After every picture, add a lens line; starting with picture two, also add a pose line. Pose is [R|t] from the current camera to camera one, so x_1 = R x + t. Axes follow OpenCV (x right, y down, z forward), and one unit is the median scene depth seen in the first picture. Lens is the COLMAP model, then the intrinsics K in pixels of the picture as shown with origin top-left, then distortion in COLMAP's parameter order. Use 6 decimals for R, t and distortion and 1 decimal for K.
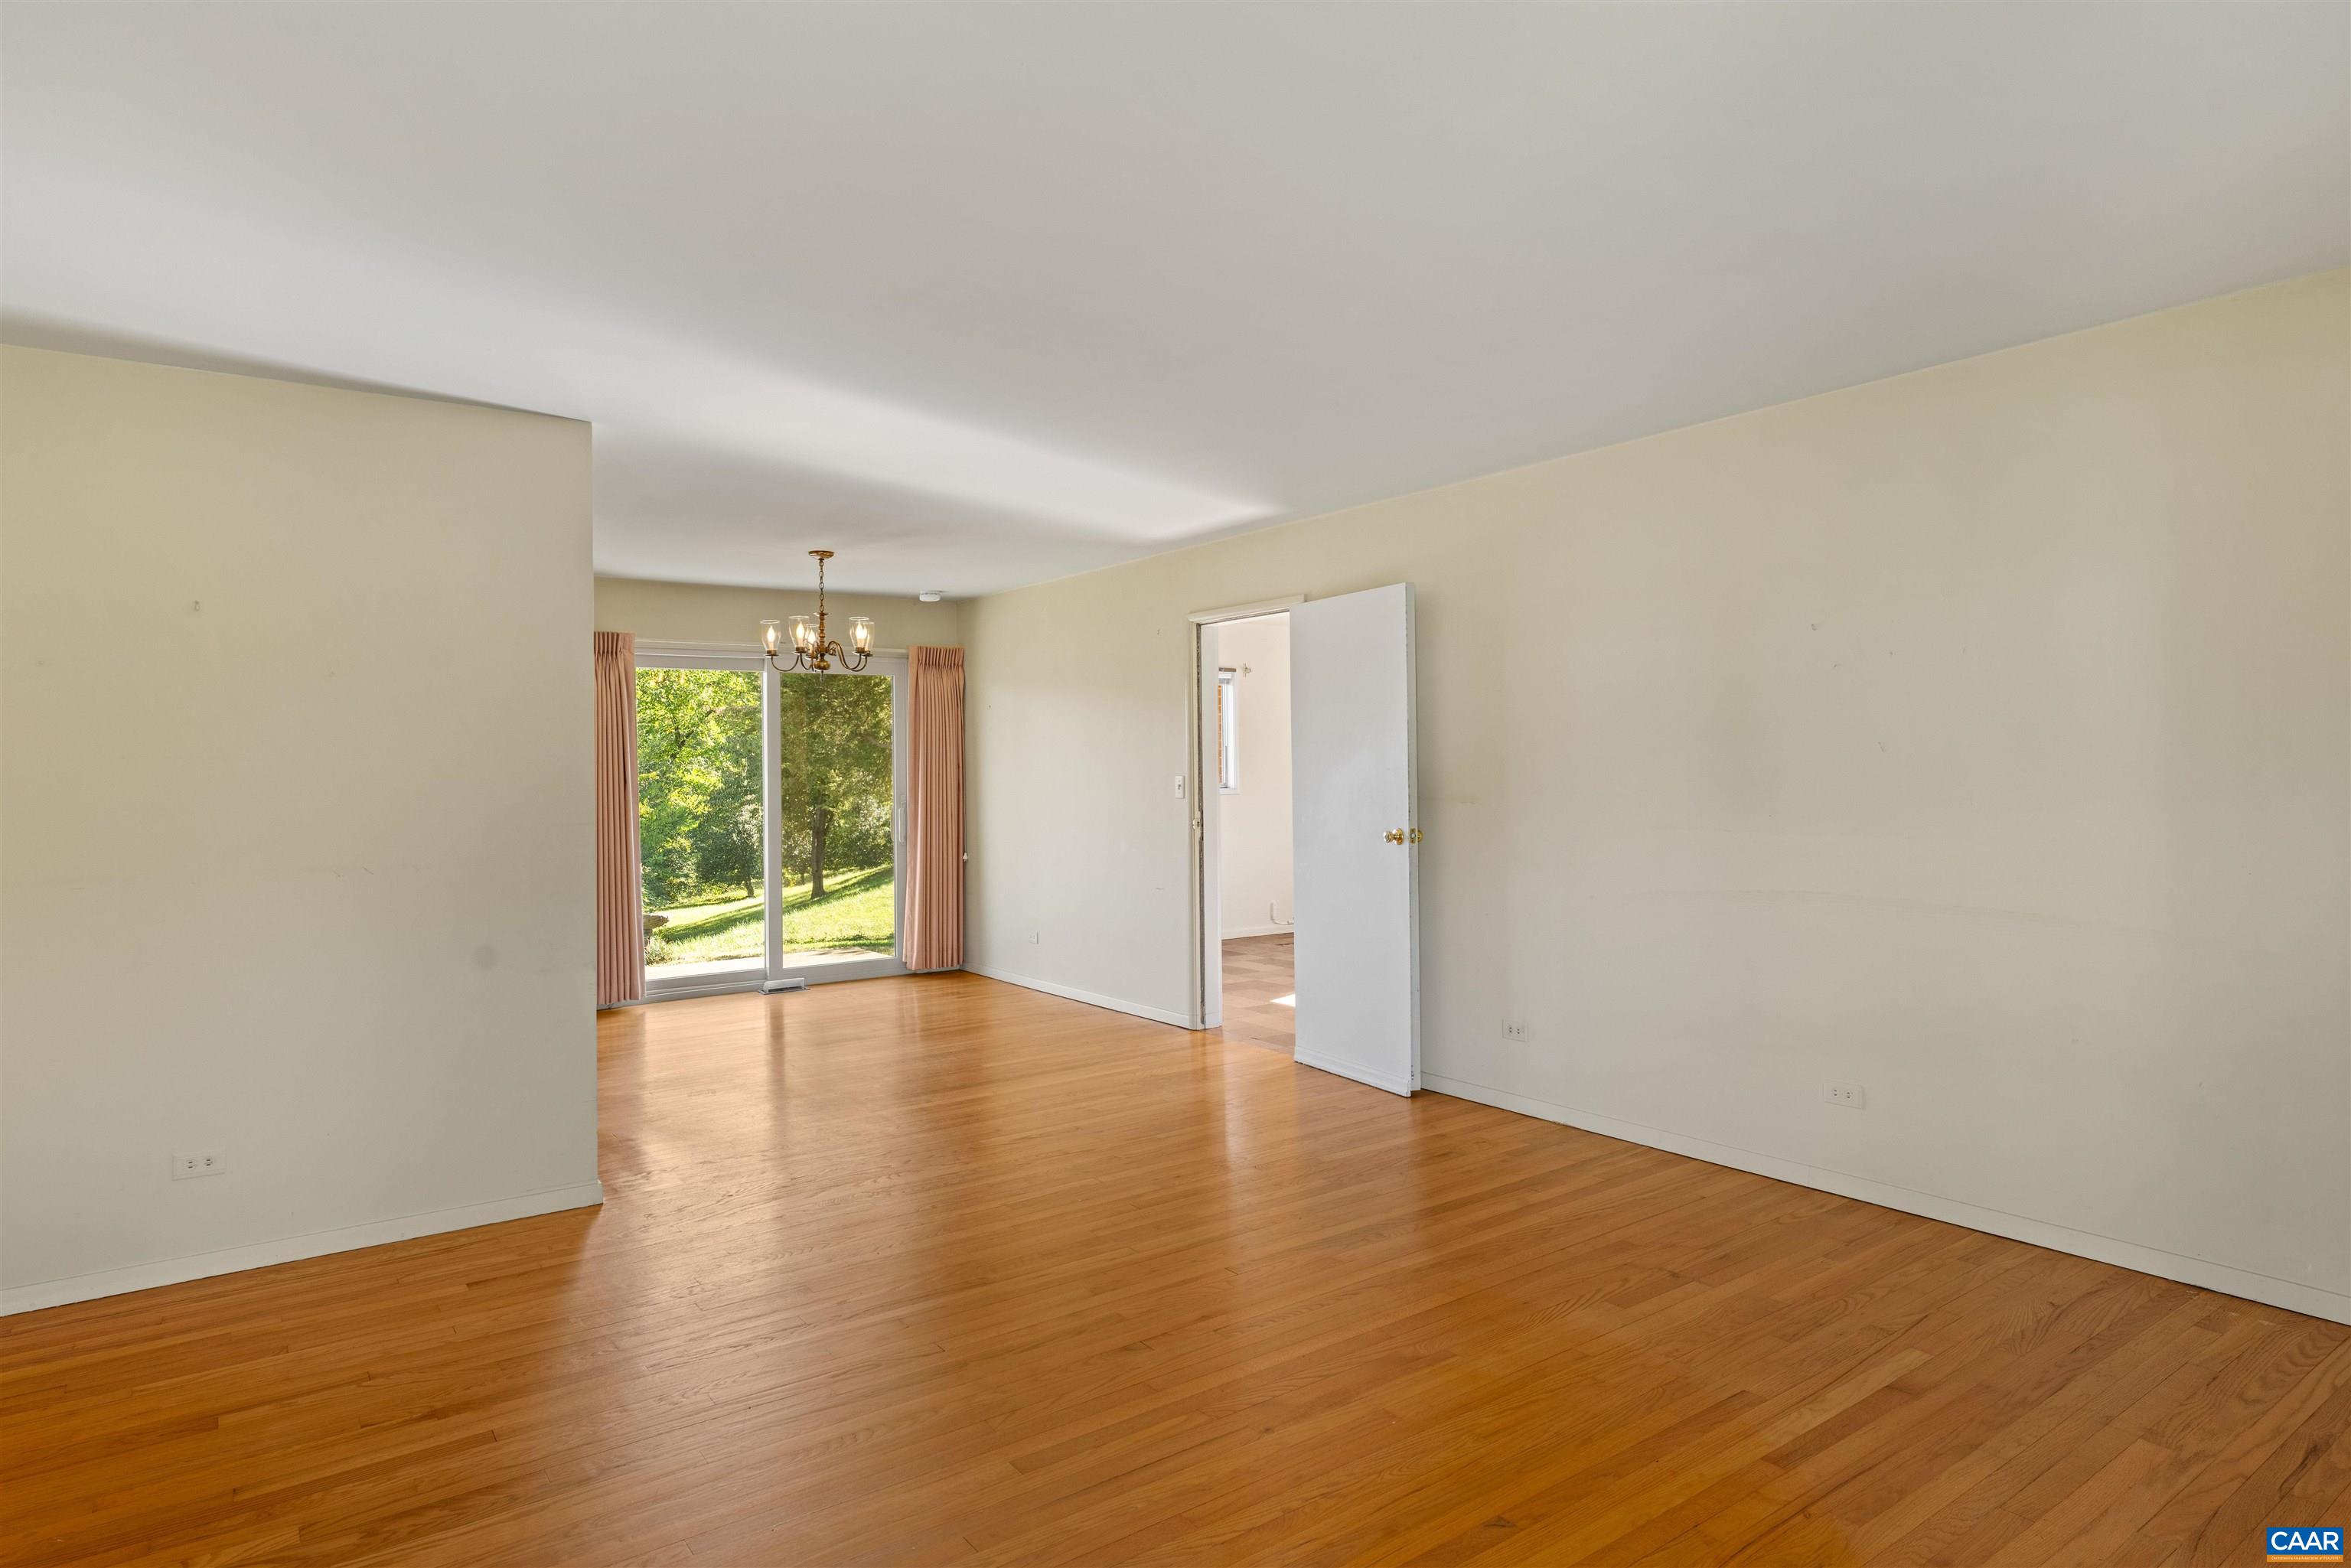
lens RADIAL K [[1300.3, 0, 1170.0], [0, 1300.3, 760.8], [0, 0, 1]] dist [0.004247, -0.001156]
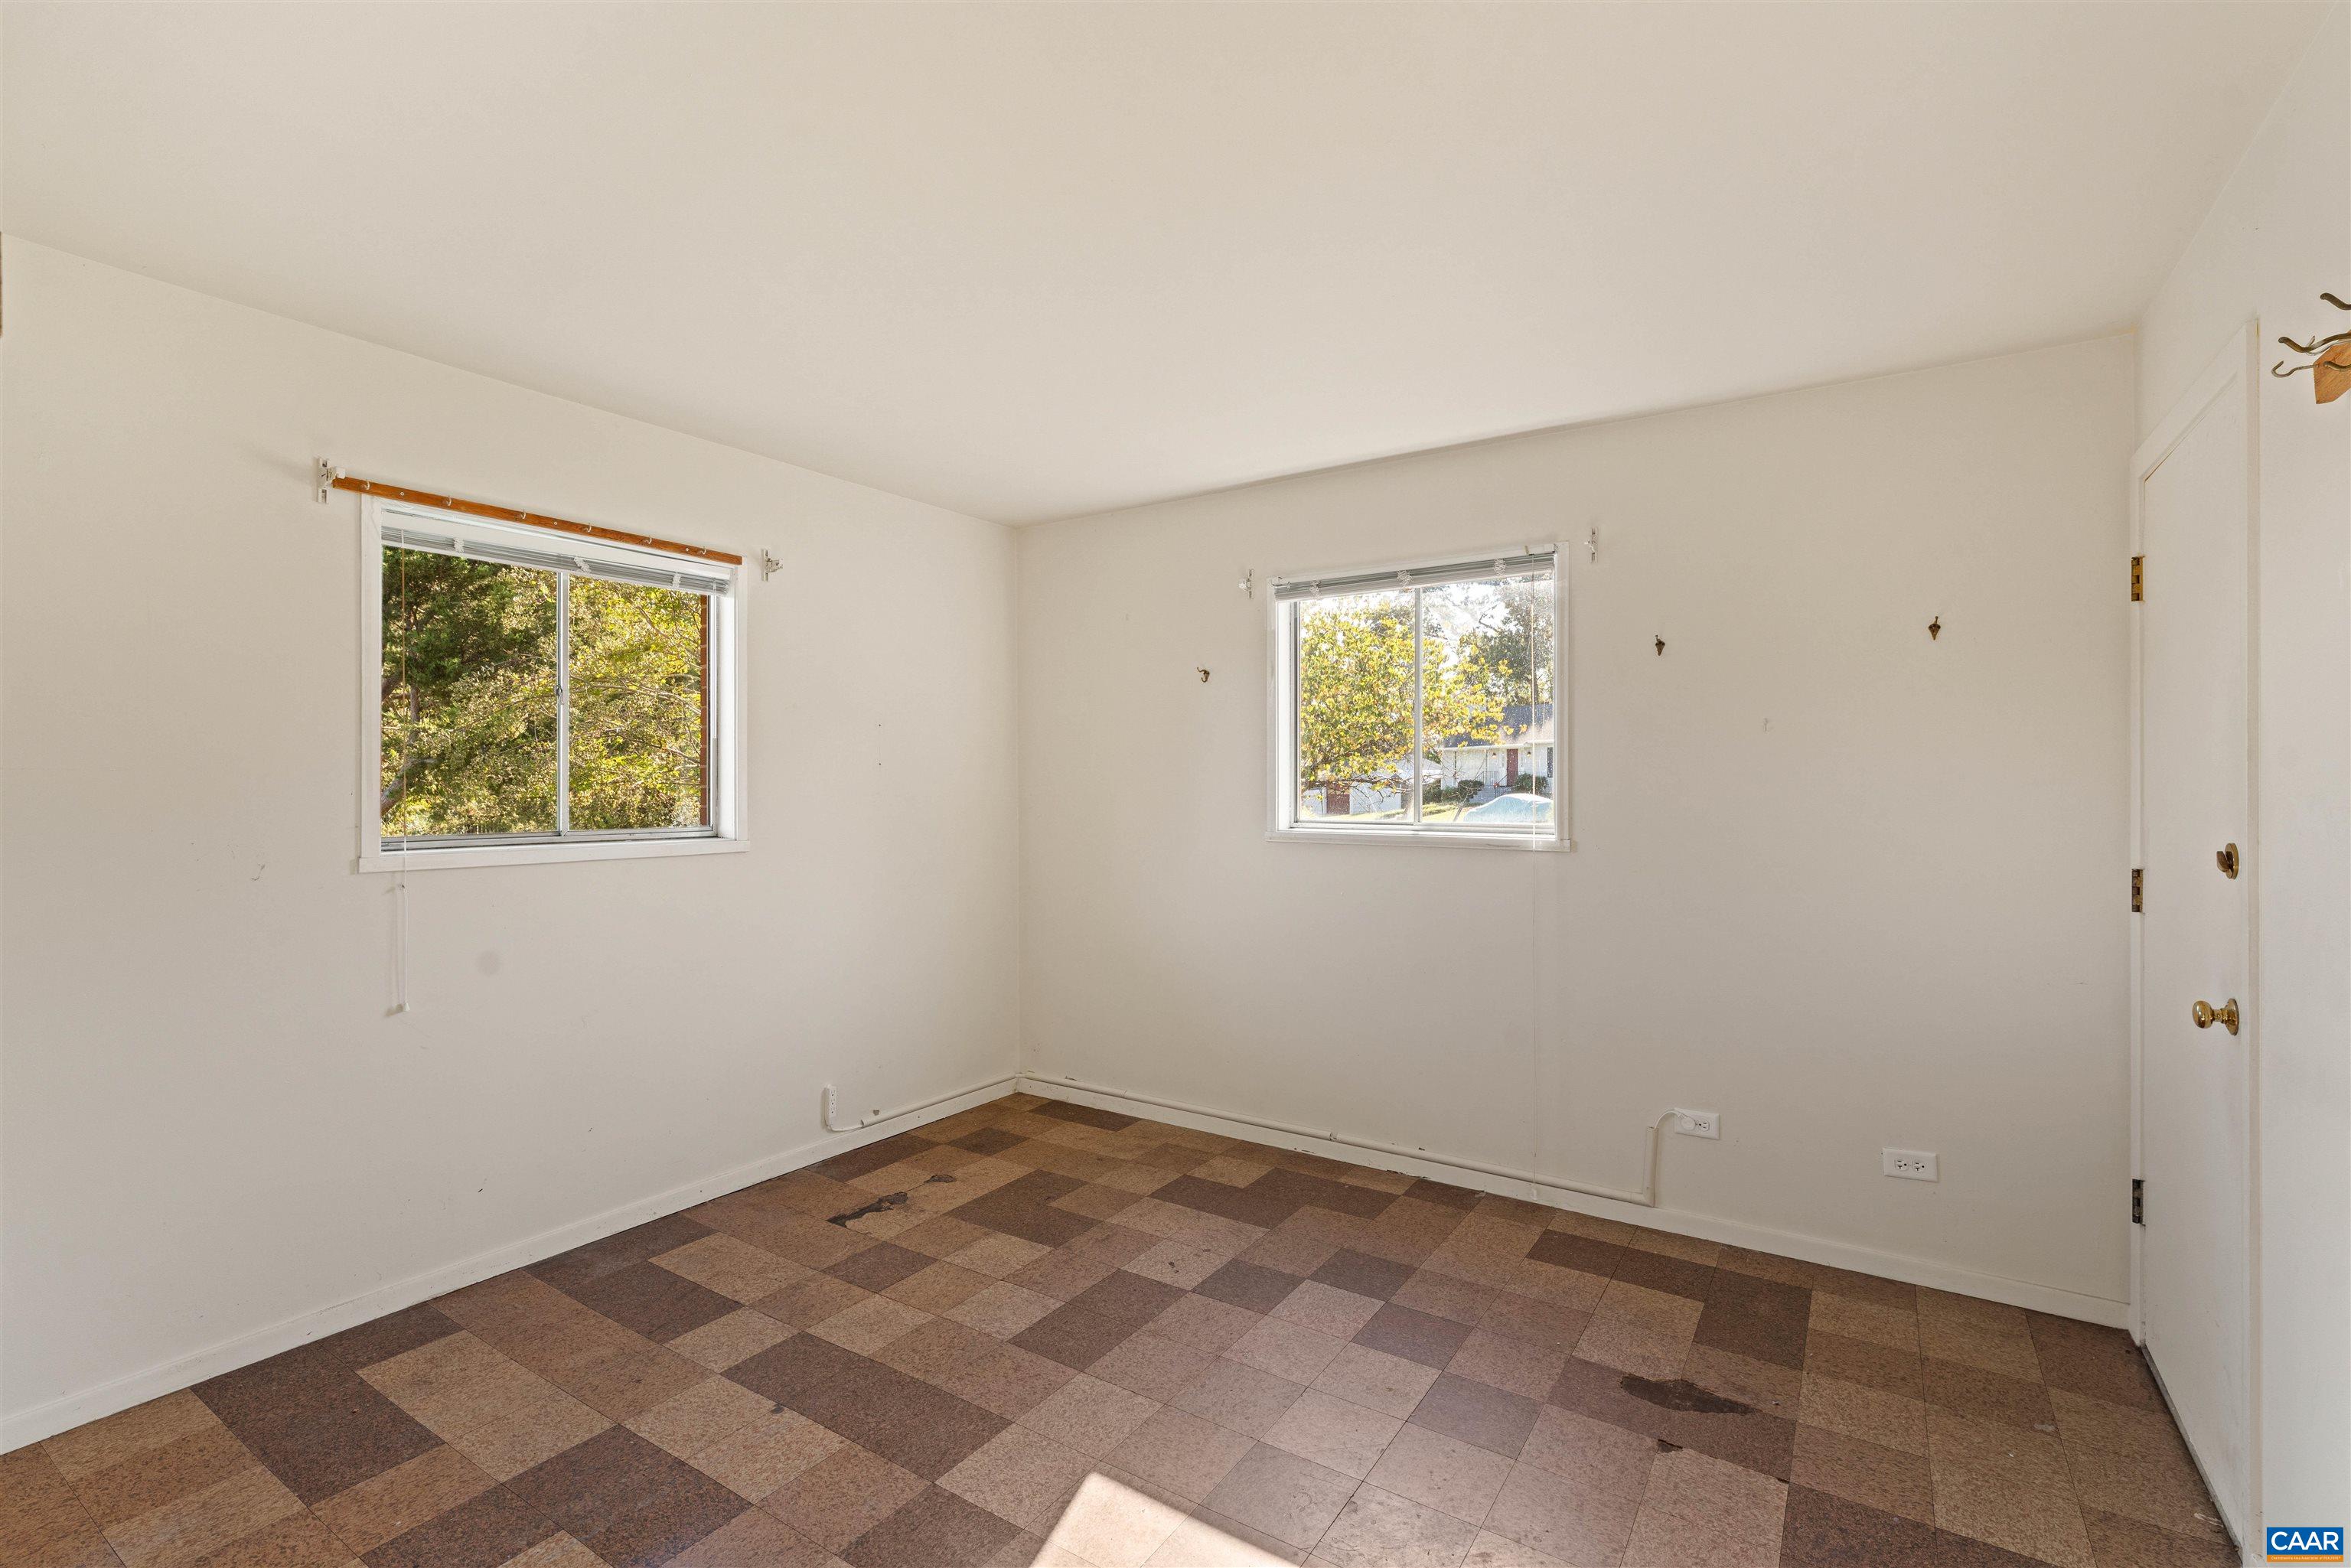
lens RADIAL K [[1066.8, 0, 1174.5], [0, 1066.8, 780.4], [0, 0, 1]] dist [0.002739, 0.000432]
pose [[0.936232, 0.008292, 0.351285, 0.061152], [-0.009180, 0.999957, 0.000861, 0.001241], [-0.351263, -0.004031, 0.936268, 0.617253]]
